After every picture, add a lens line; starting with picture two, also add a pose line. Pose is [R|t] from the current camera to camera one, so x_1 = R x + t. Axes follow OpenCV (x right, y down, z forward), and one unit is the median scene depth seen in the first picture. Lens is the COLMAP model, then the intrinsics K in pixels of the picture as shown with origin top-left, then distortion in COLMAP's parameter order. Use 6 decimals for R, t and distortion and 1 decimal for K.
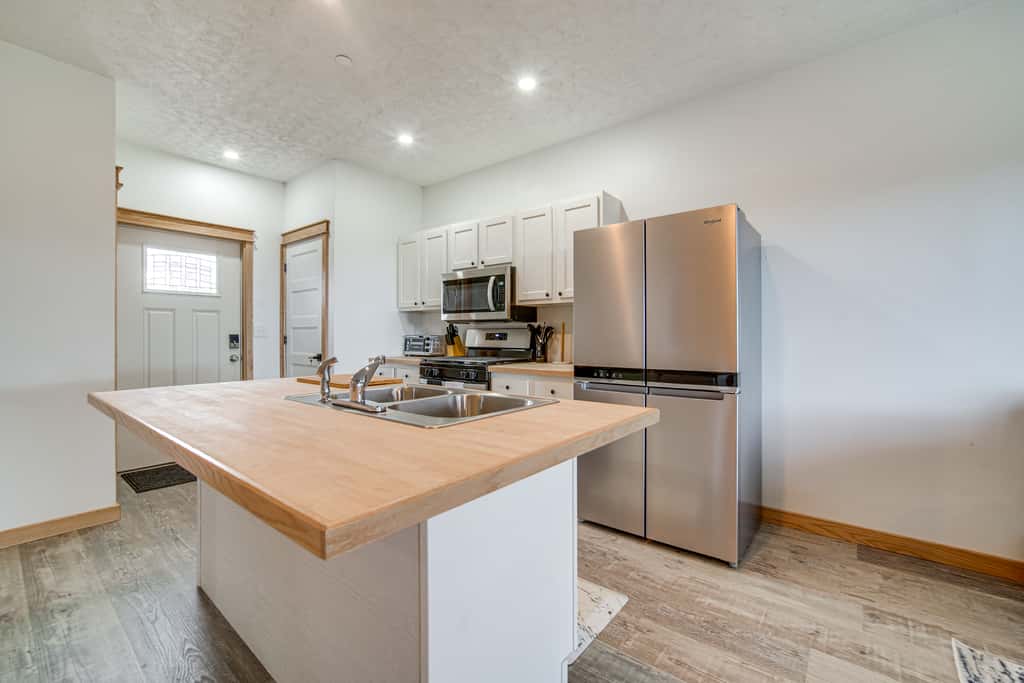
lens RADIAL K [[461.3, 0, 511.4], [0, 461.3, 334.8], [0, 0, 1]] dist [-0.003536, -0.000085]
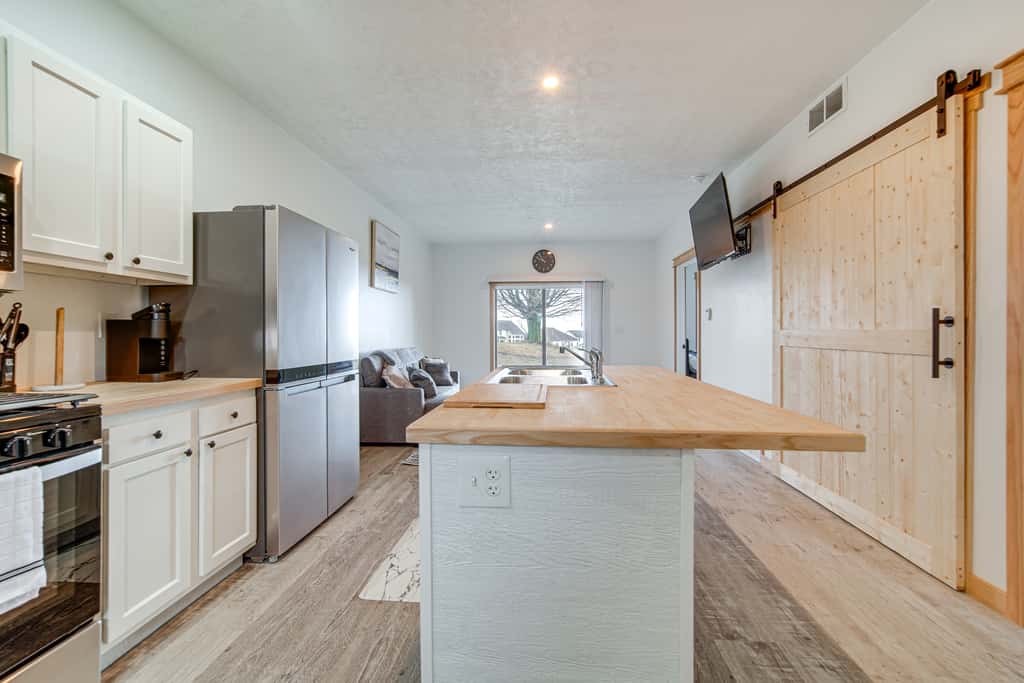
lens RADIAL K [[442.5, 0, 510.3], [0, 442.5, 338.9], [0, 0, 1]] dist [-0.037763, 0.015046]
pose [[-0.583297, -0.009445, 0.812204, -0.495318], [-0.002333, 0.999948, 0.009953, 0.001884], [-0.812255, 0.003911, -0.583289, 0.765751]]
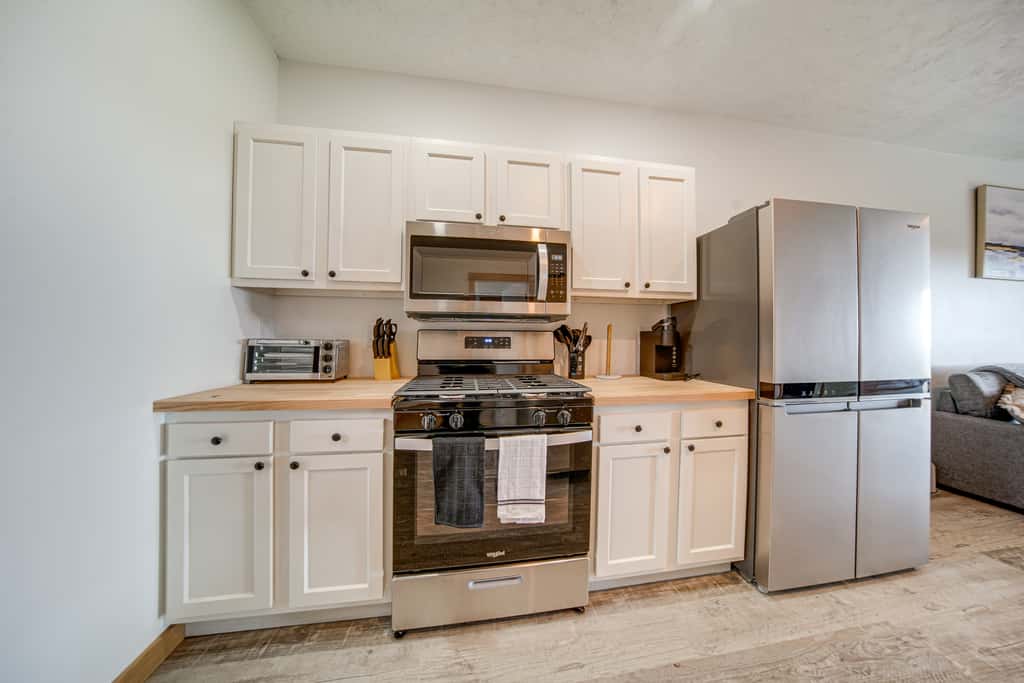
lens RADIAL K [[300.0, 0, 521.5], [0, 300.0, 338.7], [0, 0, 1]] dist [-0.034922, 0.006267]
pose [[0.651158, 0.003459, 0.758934, -0.318350], [-0.005271, 0.999986, -0.000036, -0.001547], [-0.758924, -0.003976, 0.651168, 0.686812]]
